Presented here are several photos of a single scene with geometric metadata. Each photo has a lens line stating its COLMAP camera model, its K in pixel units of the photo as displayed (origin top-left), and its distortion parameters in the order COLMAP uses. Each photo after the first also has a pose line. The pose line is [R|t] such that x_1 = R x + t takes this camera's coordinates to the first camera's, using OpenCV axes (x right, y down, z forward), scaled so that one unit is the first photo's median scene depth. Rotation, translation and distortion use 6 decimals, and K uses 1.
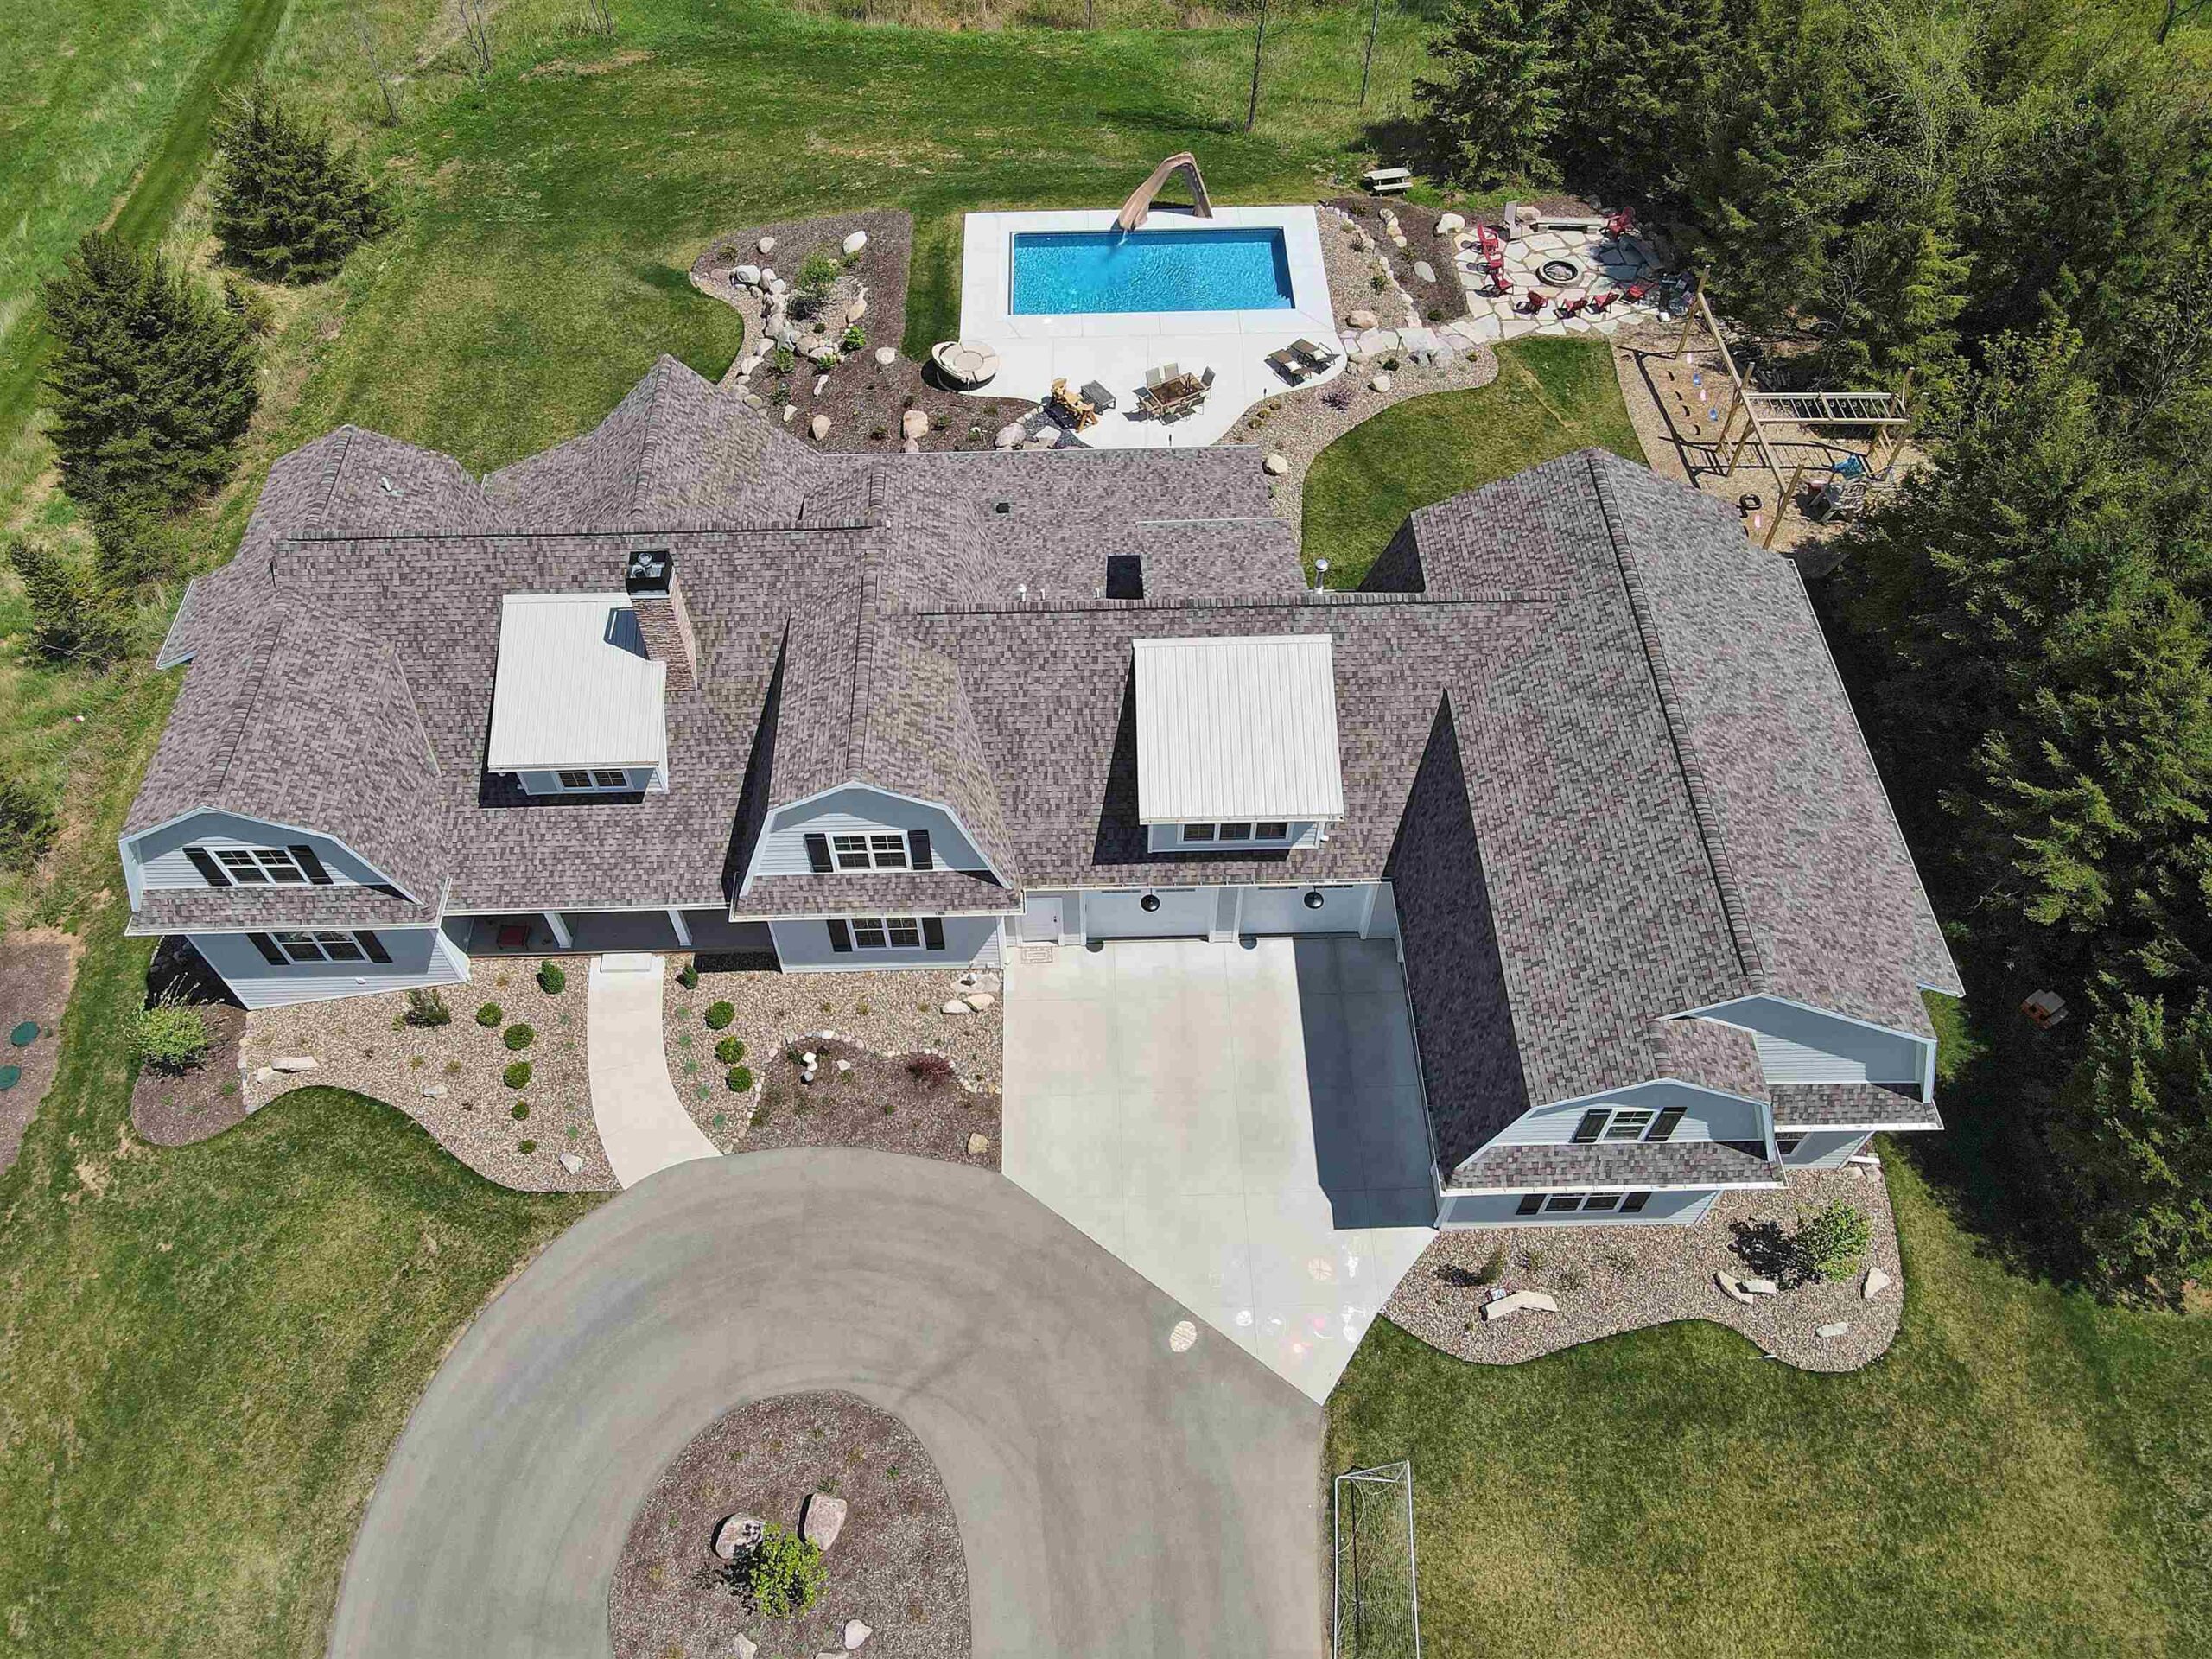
lens RADIAL K [[1621.2, 0, 1099.5], [0, 1621.2, 813.7], [0, 0, 1]] dist [0.000715, 0.024877]
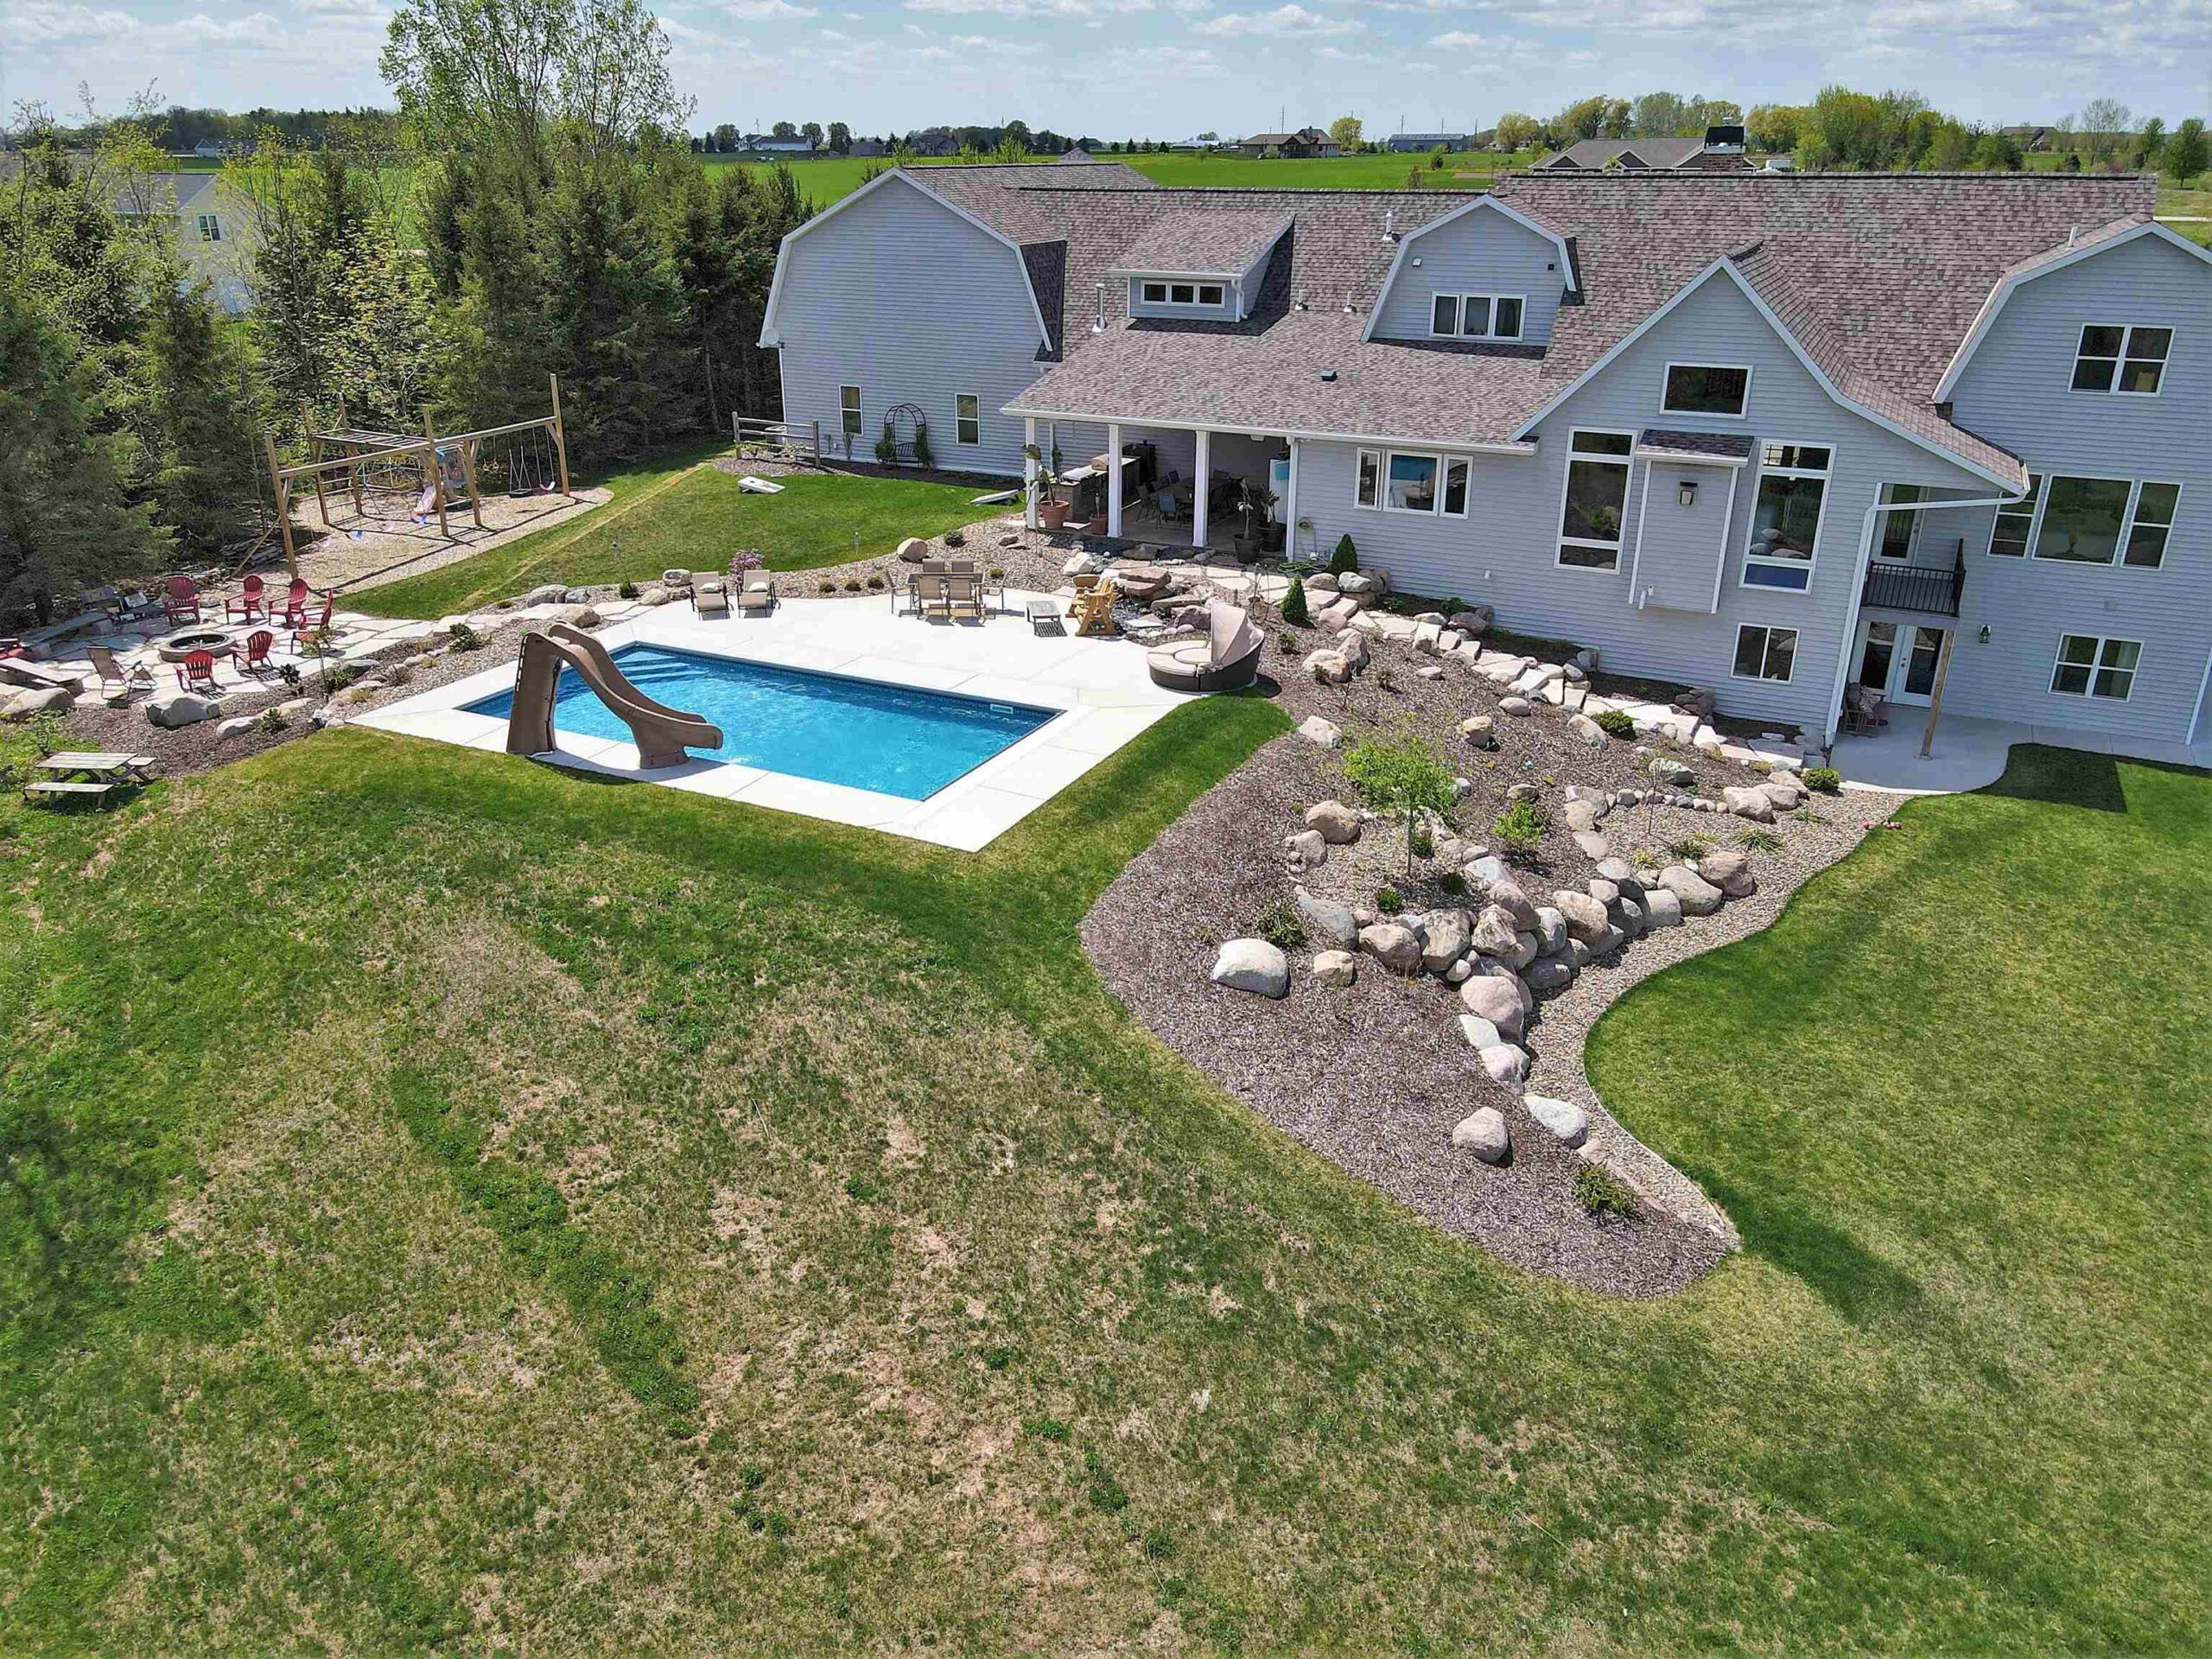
lens RADIAL K [[1621.2, 0, 1099.5], [0, 1621.2, 813.7], [0, 0, 1]] dist [0.000715, 0.024877]
pose [[-0.886158, -0.167735, 0.431959, -0.298242], [0.378219, 0.276757, 0.883378, -0.763317], [-0.267721, 0.946188, -0.181810, 1.141090]]
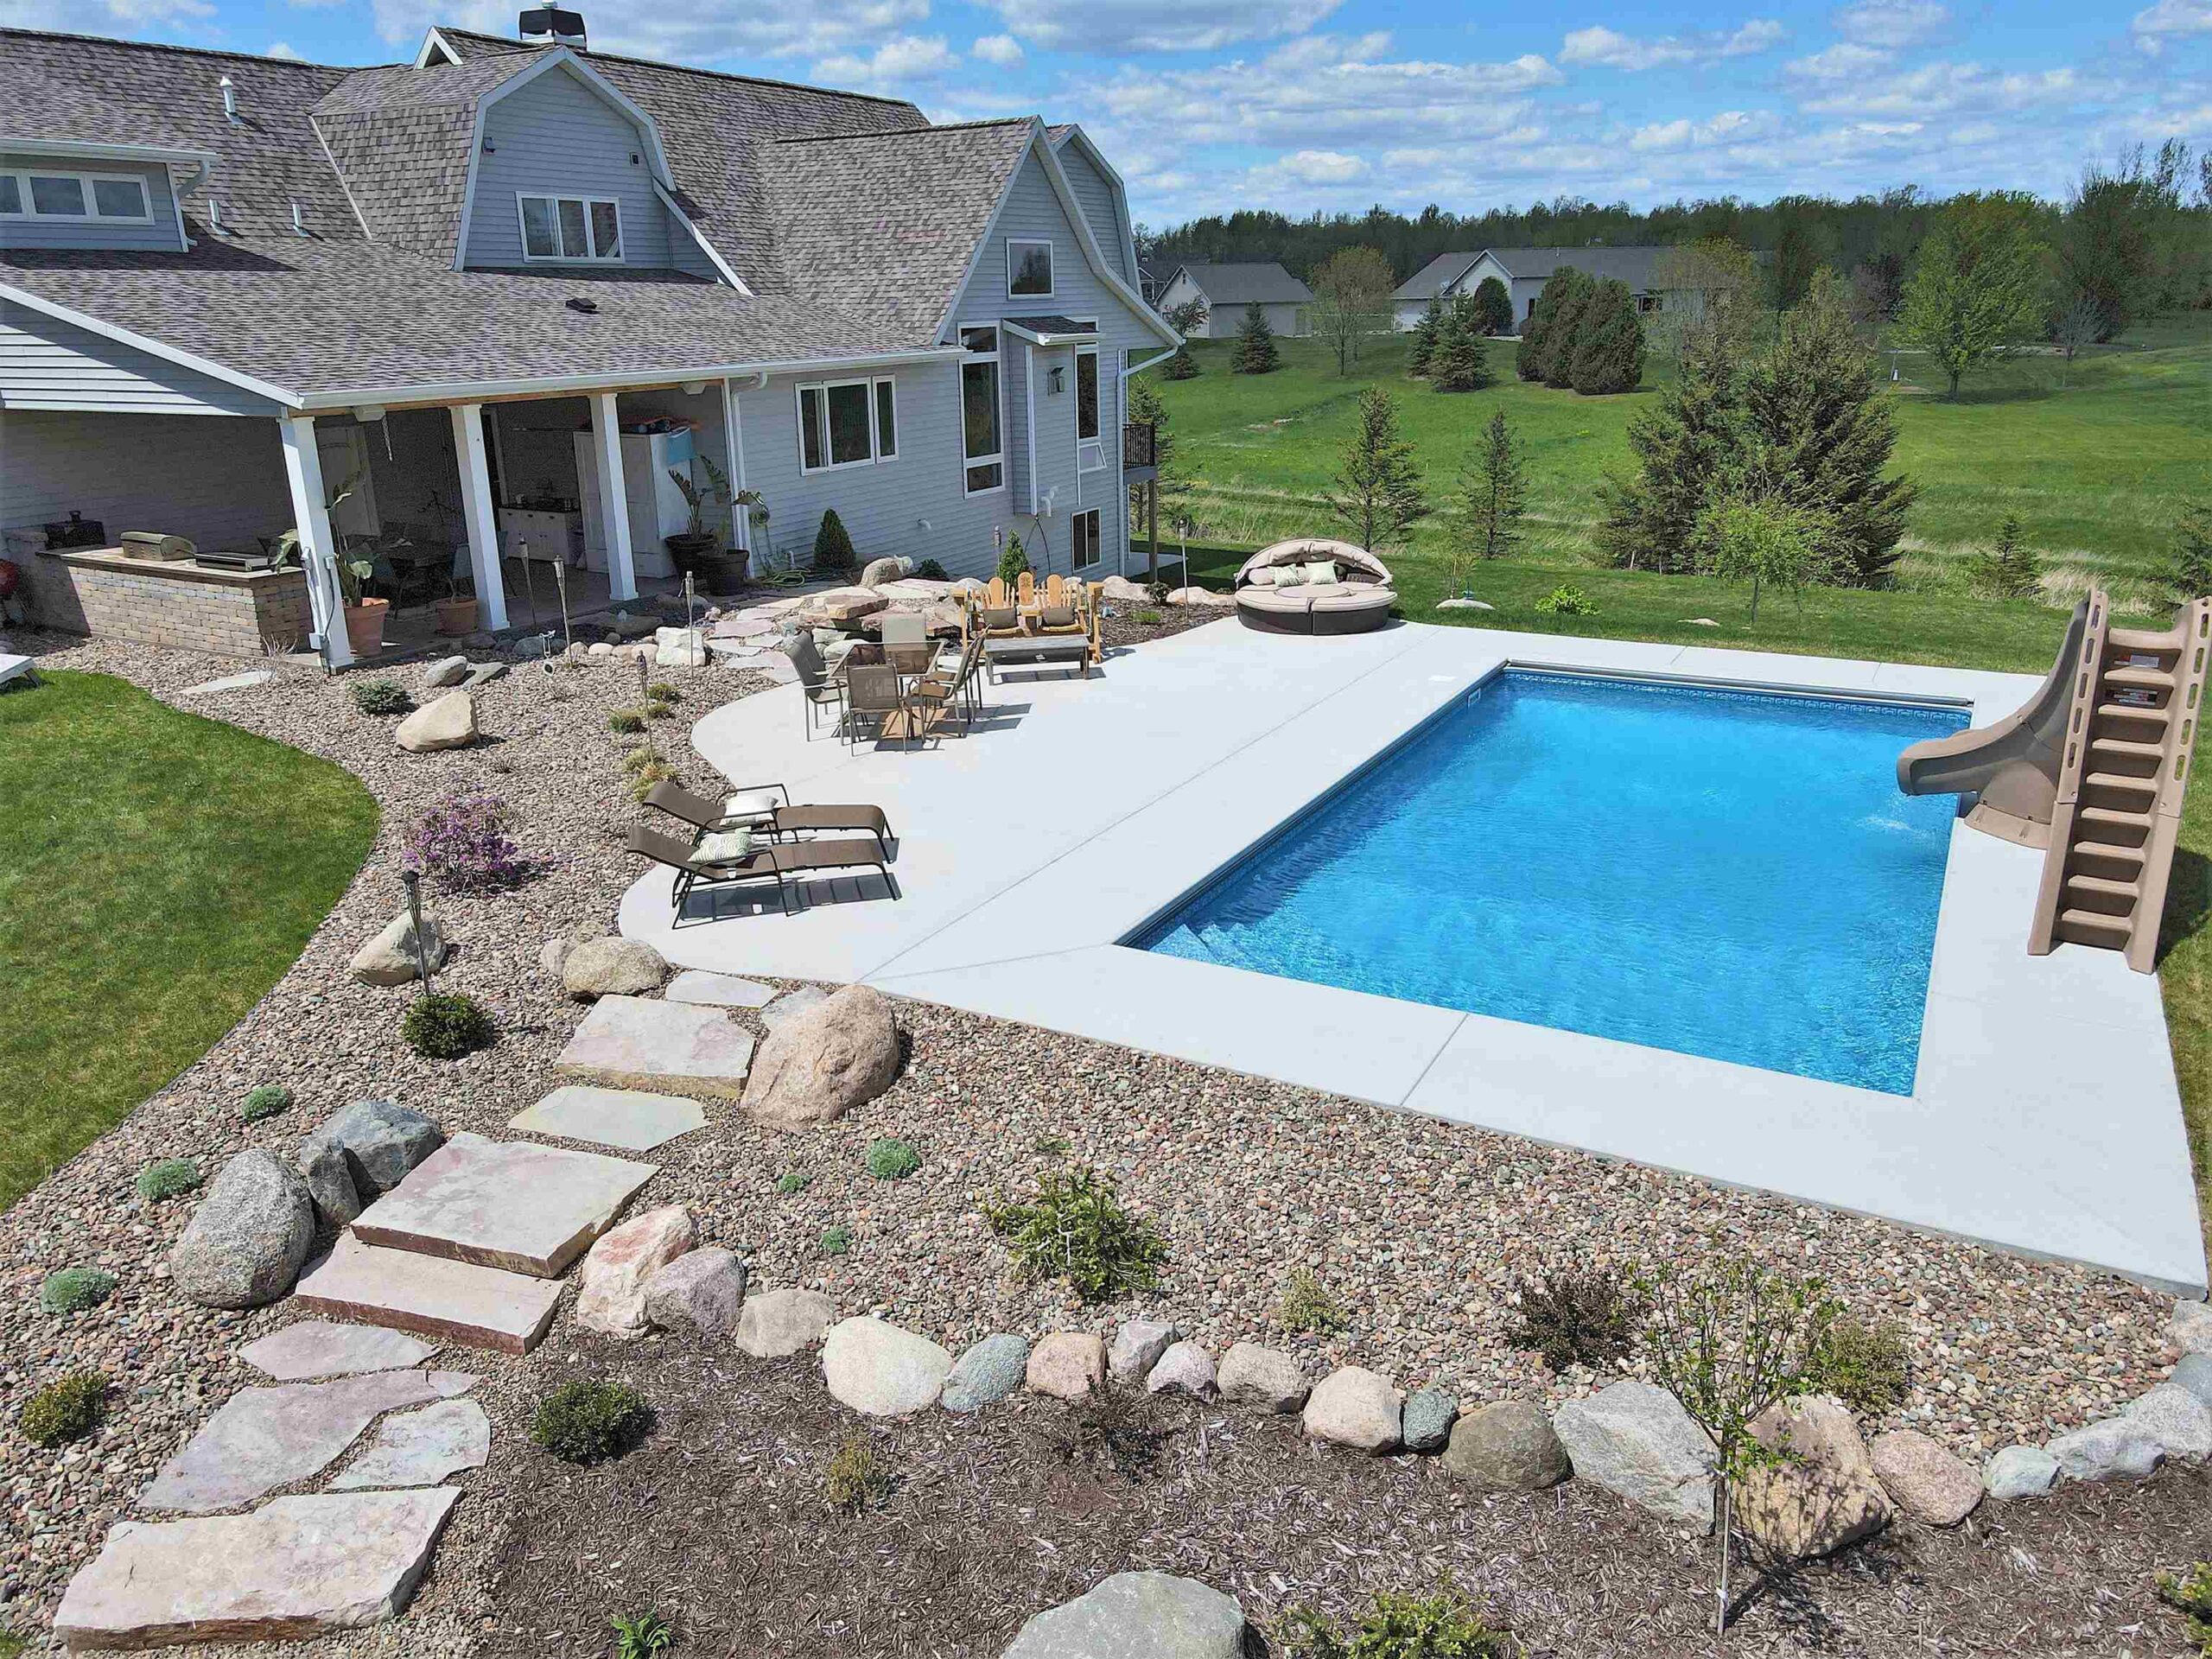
lens RADIAL K [[1621.2, 0, 1099.5], [0, 1621.2, 813.7], [0, 0, 1]] dist [0.000715, 0.024877]
pose [[-0.487536, 0.285403, -0.825139, 0.293596], [-0.691707, 0.450431, 0.564494, -0.434984], [0.532777, 0.845965, -0.022187, 1.005176]]
